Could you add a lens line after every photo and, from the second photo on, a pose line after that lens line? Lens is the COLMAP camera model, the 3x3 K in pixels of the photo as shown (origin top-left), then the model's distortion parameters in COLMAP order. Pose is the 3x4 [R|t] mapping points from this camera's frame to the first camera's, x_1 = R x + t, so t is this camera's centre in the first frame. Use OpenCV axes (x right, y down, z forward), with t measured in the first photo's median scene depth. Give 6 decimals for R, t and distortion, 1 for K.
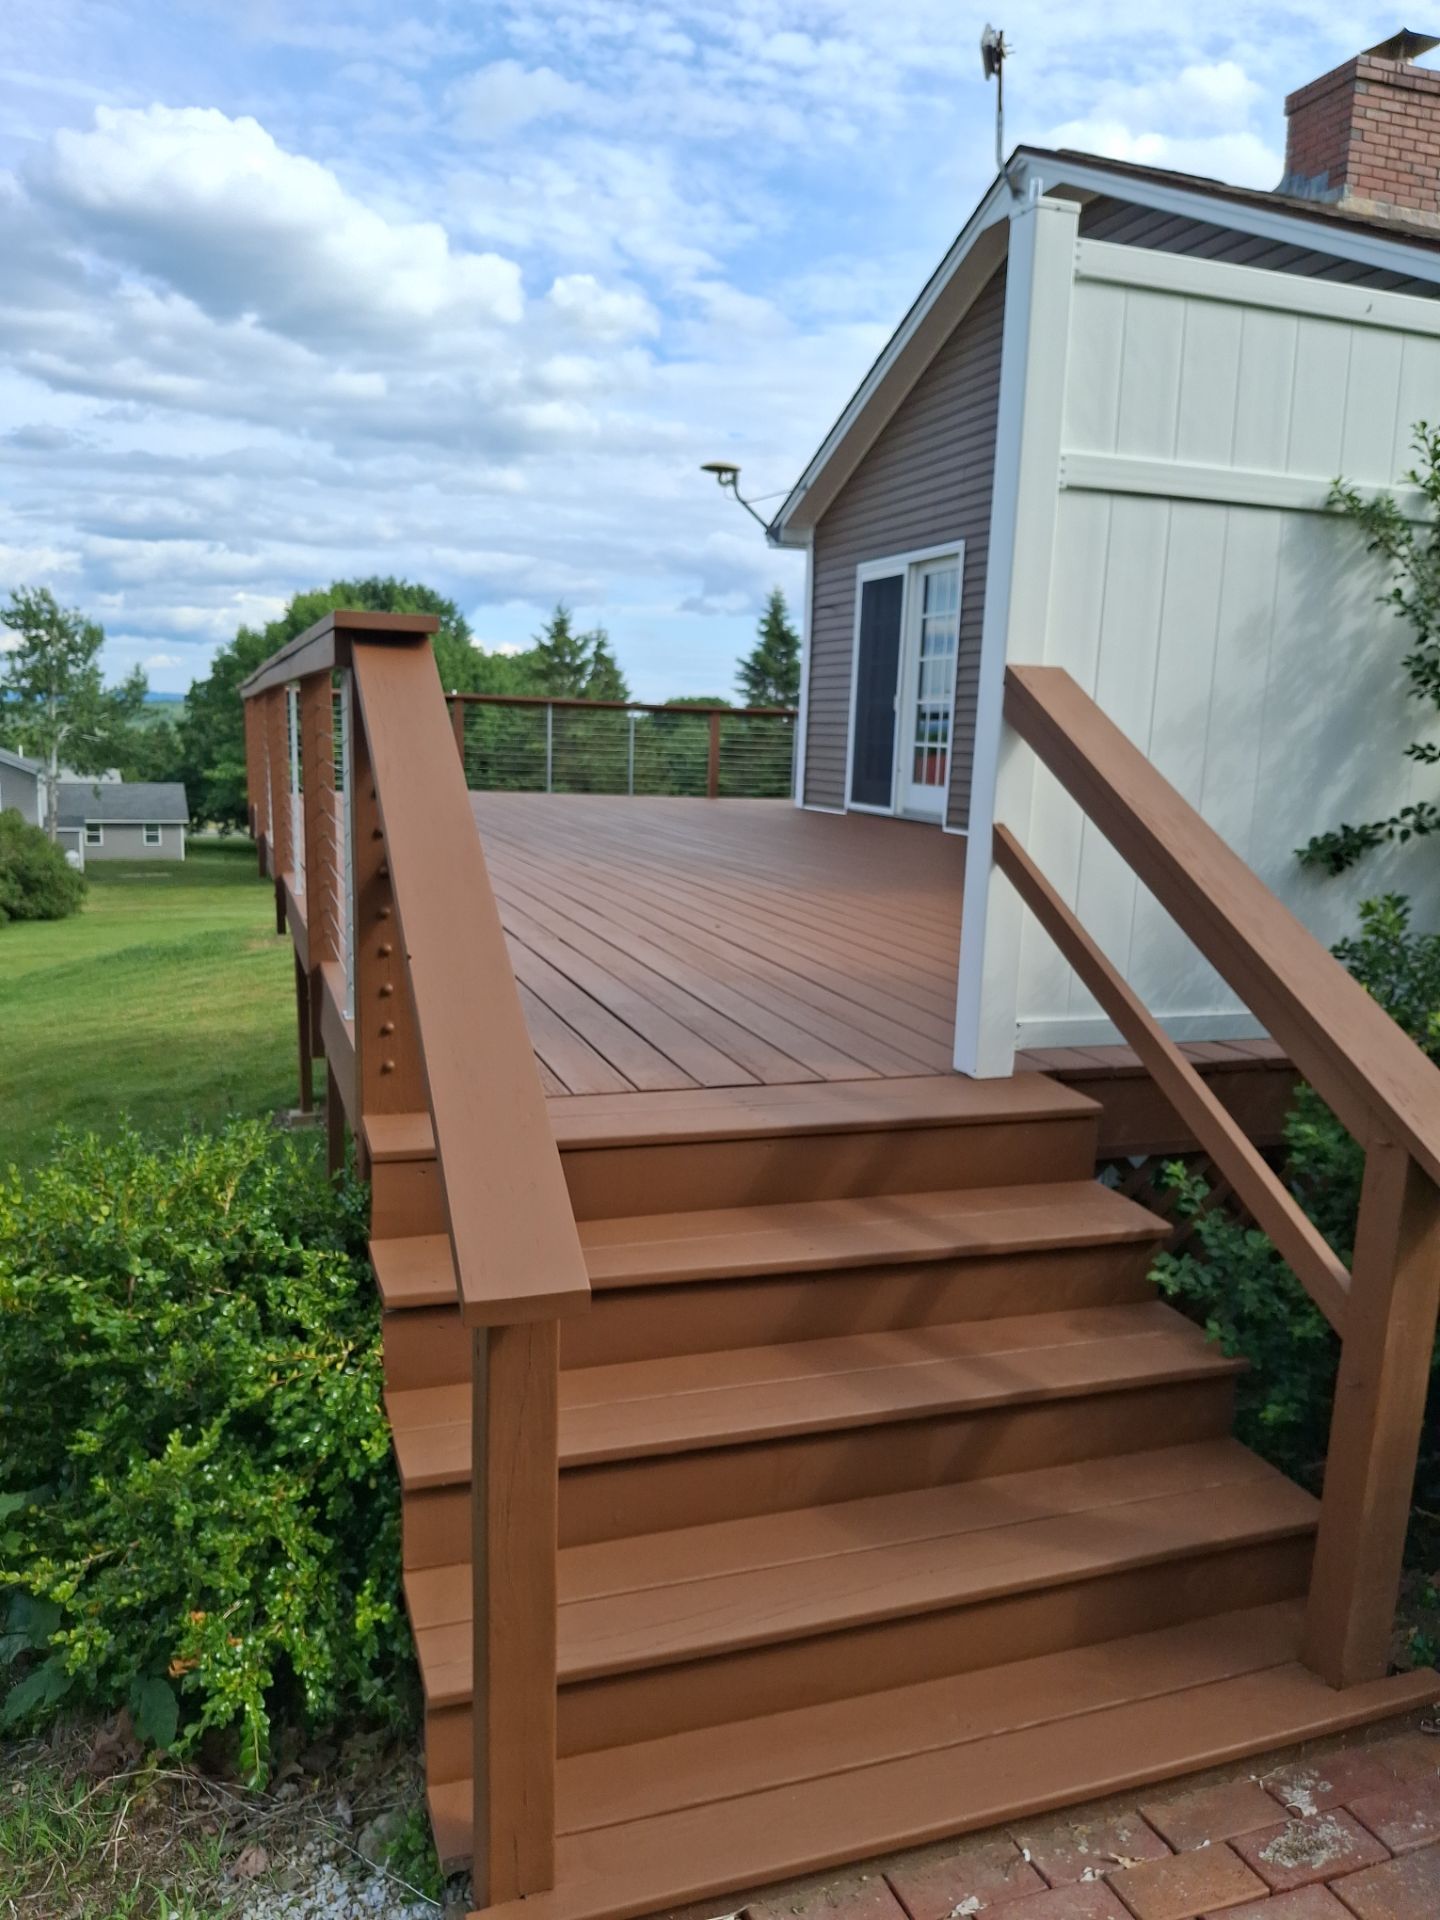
lens RADIAL K [[1419.4, 0, 719.9], [0, 1419.4, 1012.8], [0, 0, 1]] dist [0.048606, -0.107775]
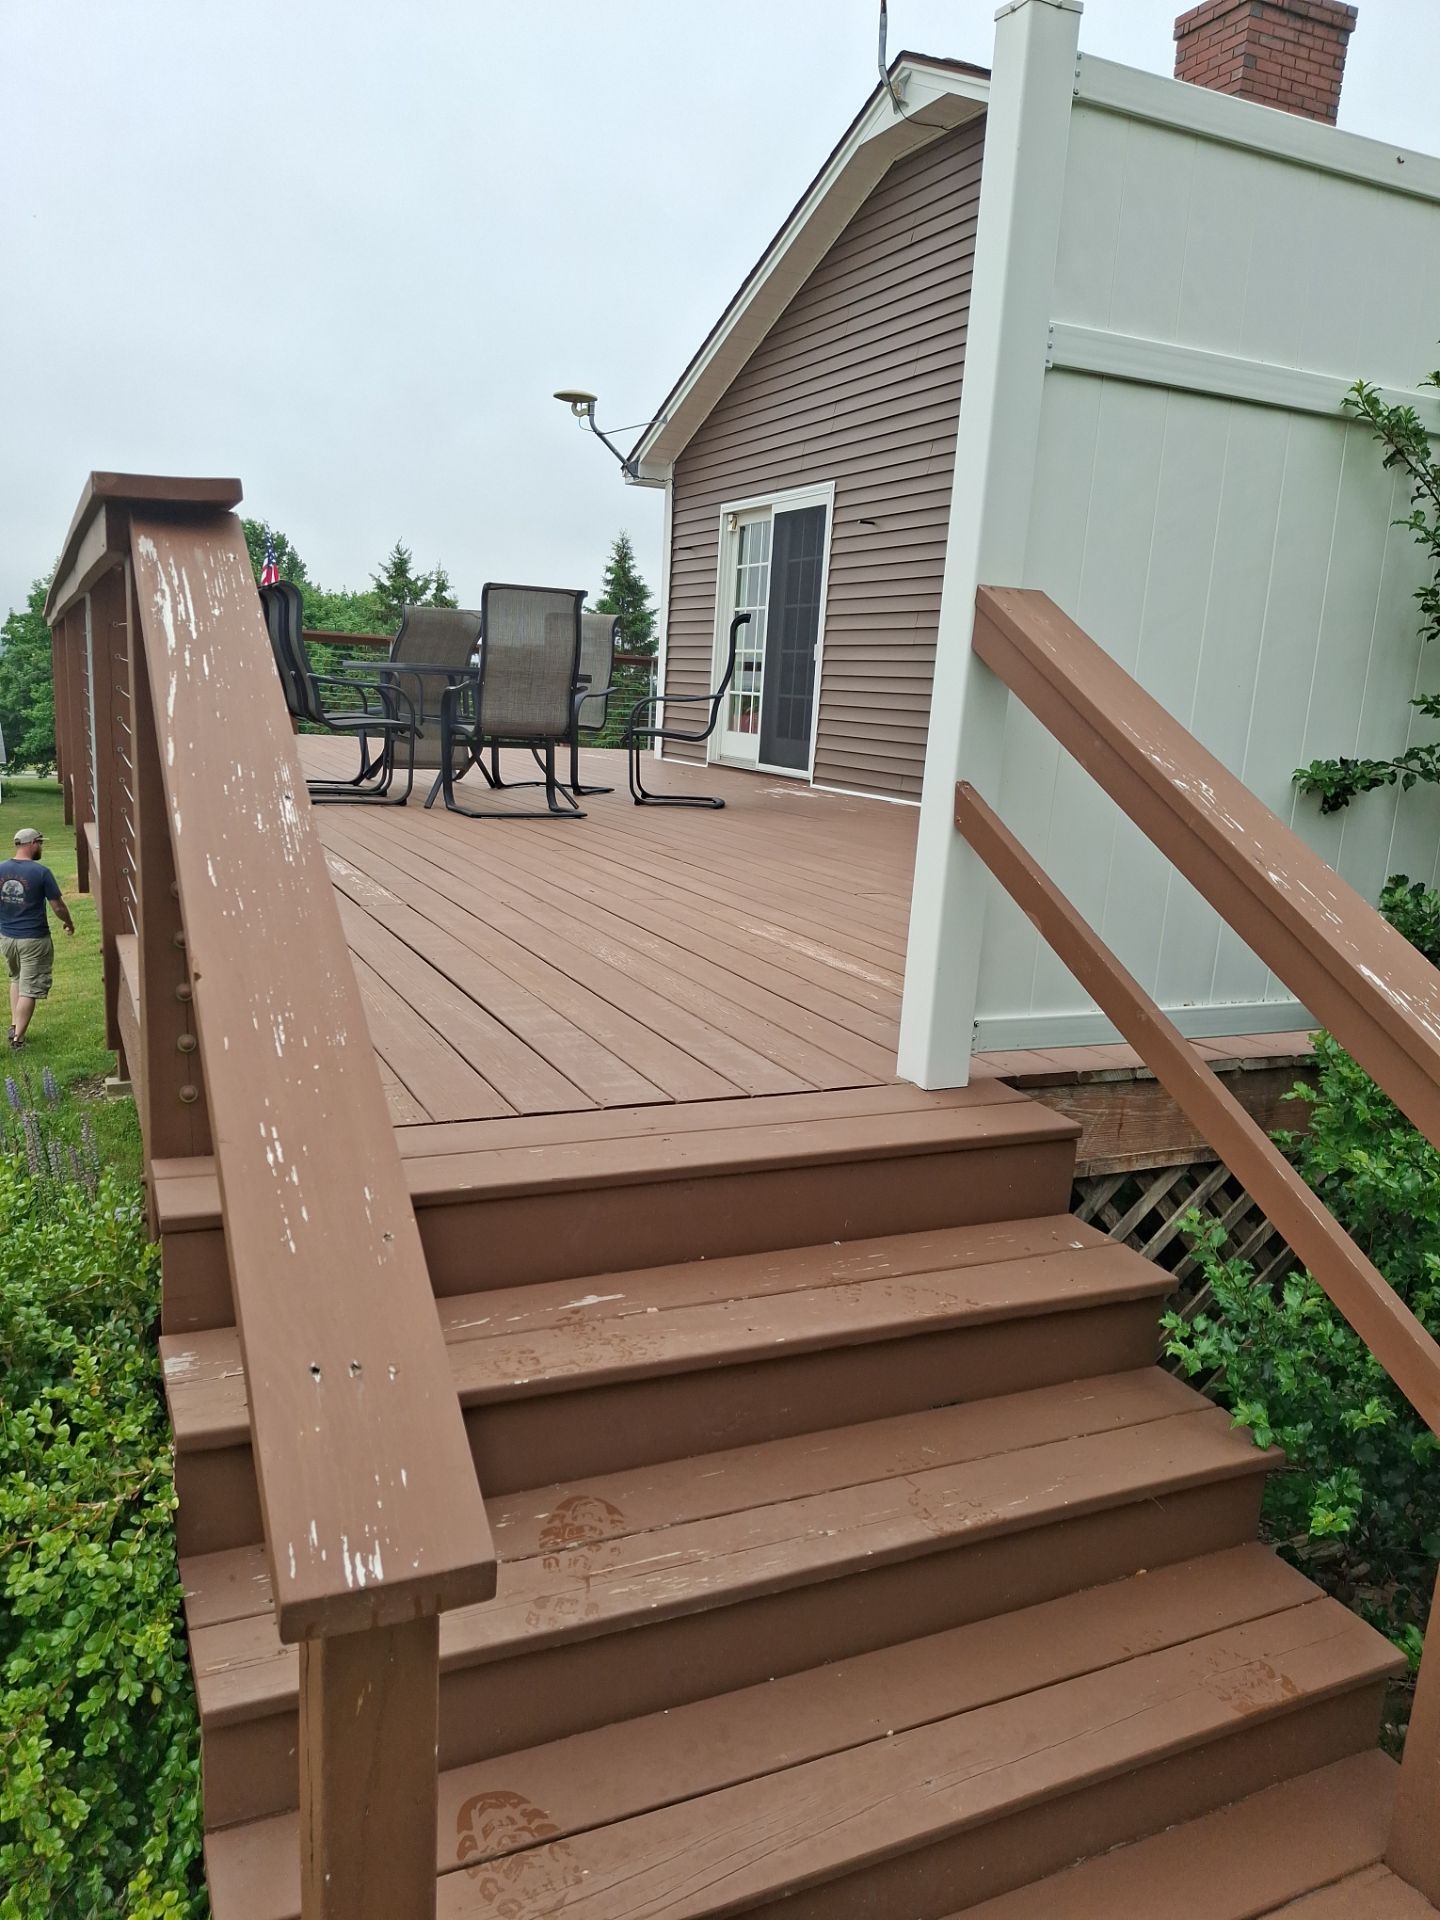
lens RADIAL K [[1414.0, 0, 738.9], [0, 1414.0, 990.9], [0, 0, 1]] dist [0.001817, -0.028287]
pose [[0.992507, -0.004515, 0.122103, -0.007574], [0.002189, 0.999814, 0.019179, -0.007435], [-0.122167, -0.018768, 0.992332, 0.053850]]
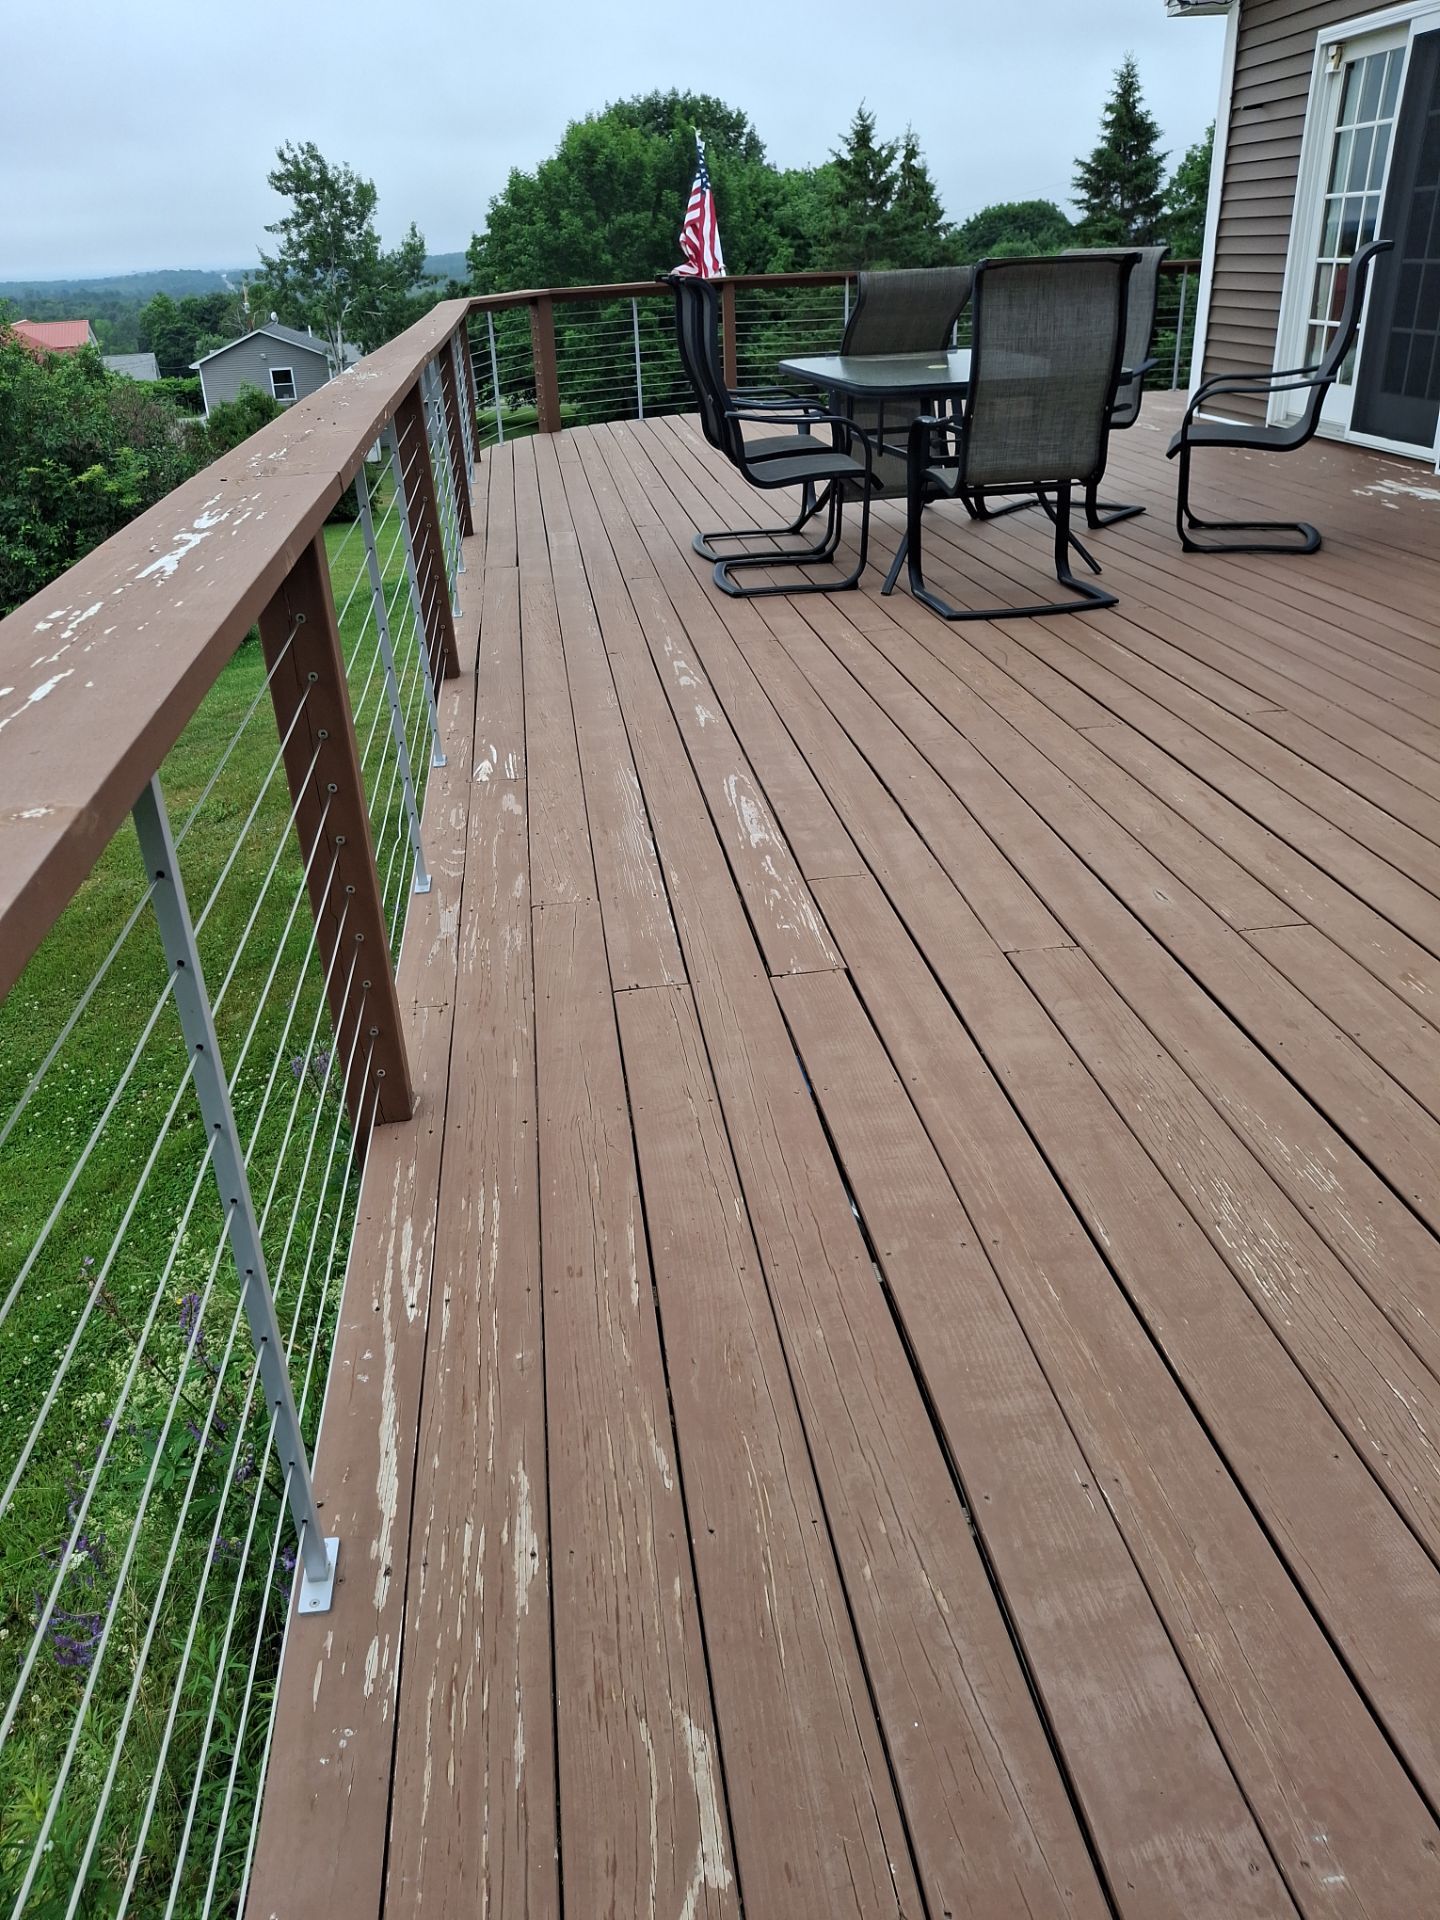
lens RADIAL K [[1443.5, 0, 720.0], [0, 1443.5, 960.0], [0, 0, 1]] dist [-0.000378, 0.000972]
pose [[0.977720, 0.021793, -0.208777, -0.021221], [0.032217, 0.967233, 0.251836, -0.078974], [0.207425, -0.252951, 0.944982, 0.215691]]
